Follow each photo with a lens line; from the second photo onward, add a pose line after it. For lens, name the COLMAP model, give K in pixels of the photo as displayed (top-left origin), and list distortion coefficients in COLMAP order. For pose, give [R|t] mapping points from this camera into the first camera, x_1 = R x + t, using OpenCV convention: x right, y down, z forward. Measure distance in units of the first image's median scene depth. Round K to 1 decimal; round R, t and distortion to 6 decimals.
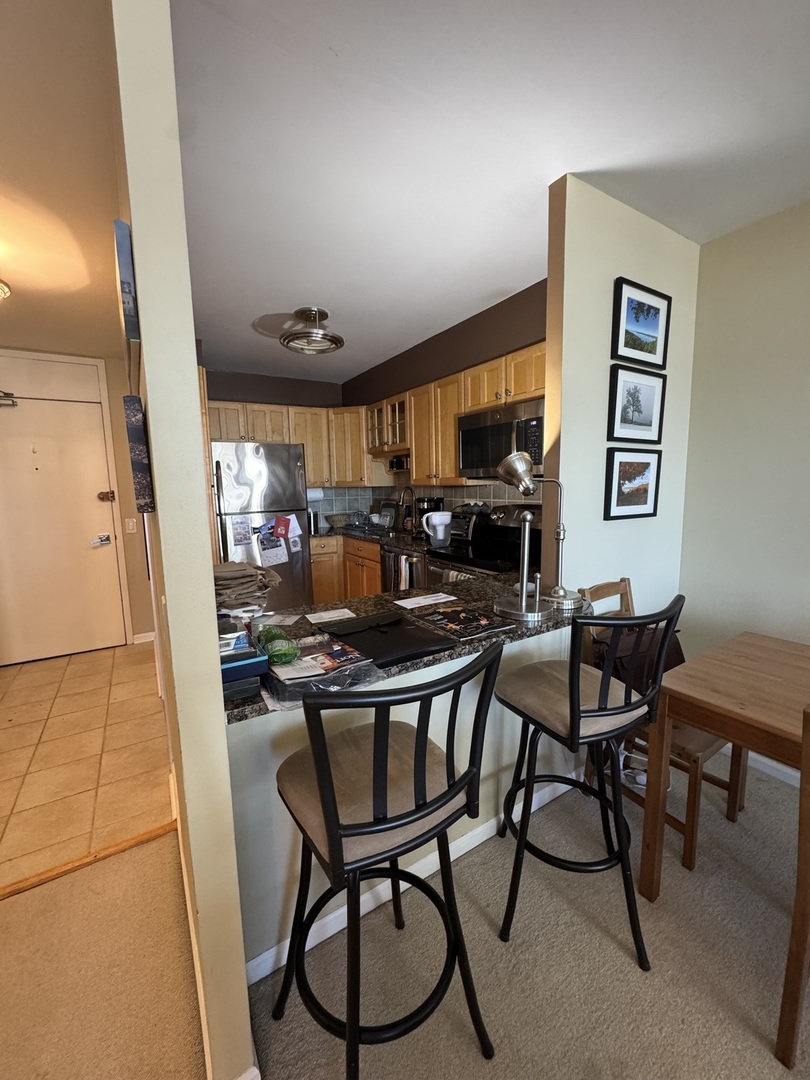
lens RADIAL K [[426.0, 0, 405.0], [0, 426.0, 540.0], [0, 0, 1]] dist [-0.004249, 0.000573]
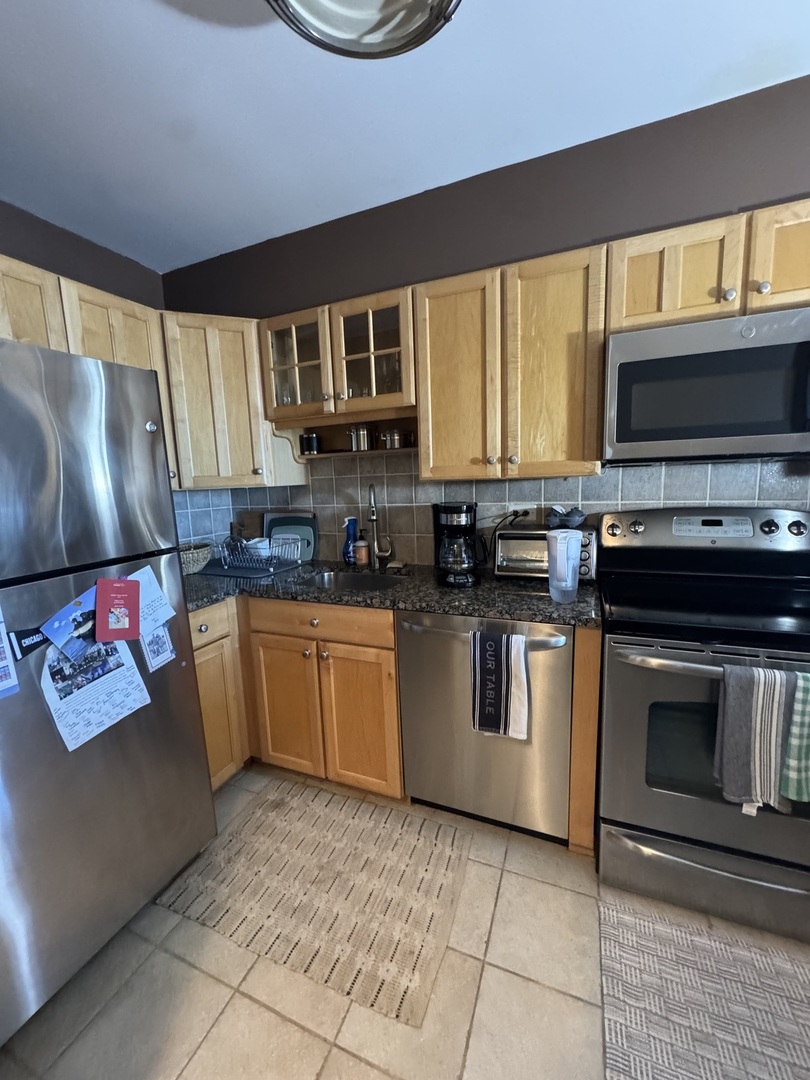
lens RADIAL K [[426.0, 0, 405.0], [0, 426.0, 540.0], [0, 0, 1]] dist [-0.004249, 0.000573]
pose [[0.815779, -0.092097, 0.570984, -0.298851], [0.094658, 0.995189, 0.025279, -0.073825], [-0.570565, 0.033426, 0.820572, 0.609266]]
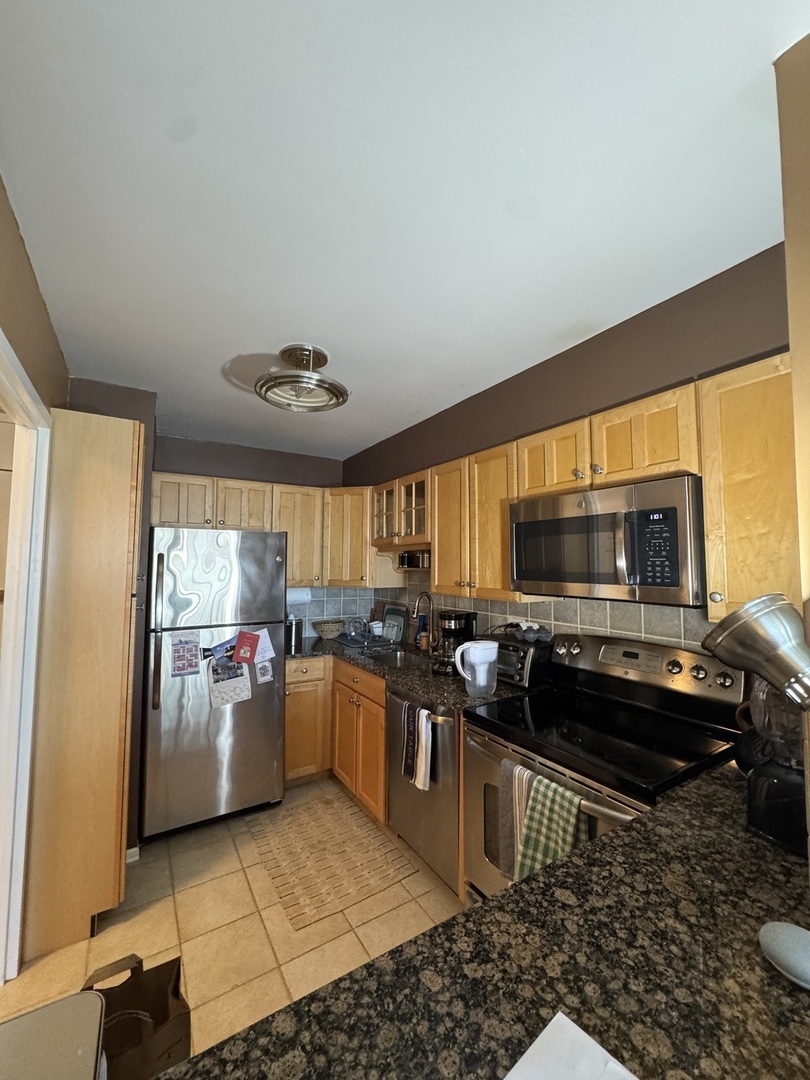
lens RADIAL K [[426.0, 0, 405.0], [0, 426.0, 540.0], [0, 0, 1]] dist [-0.004249, 0.000573]
pose [[0.999581, 0.028601, 0.004436, -0.036615], [-0.027227, 0.981186, -0.191138, -0.079307], [-0.009819, 0.190937, 0.981553, 0.281610]]
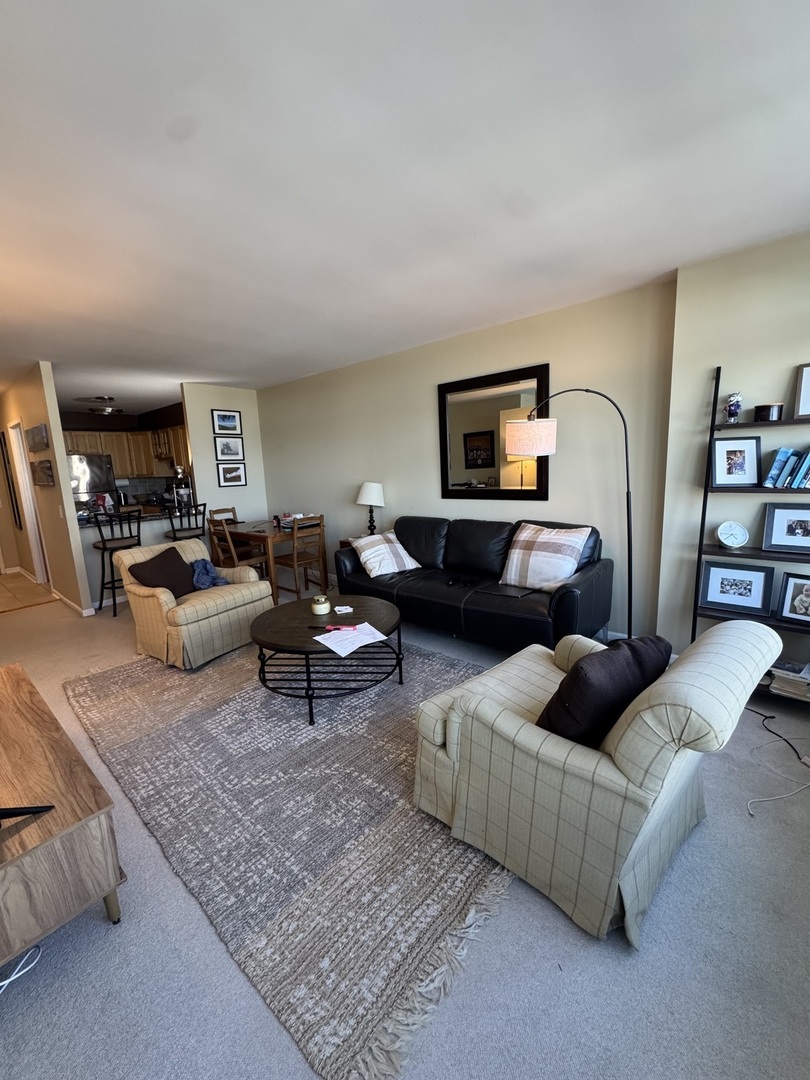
lens RADIAL K [[426.0, 0, 405.0], [0, 426.0, 540.0], [0, 0, 1]] dist [-0.004249, 0.000573]
pose [[0.952052, -0.069130, 0.298023, 0.417013], [0.059215, 0.997354, 0.042182, 0.145019], [-0.300151, -0.022512, 0.953626, -1.187551]]
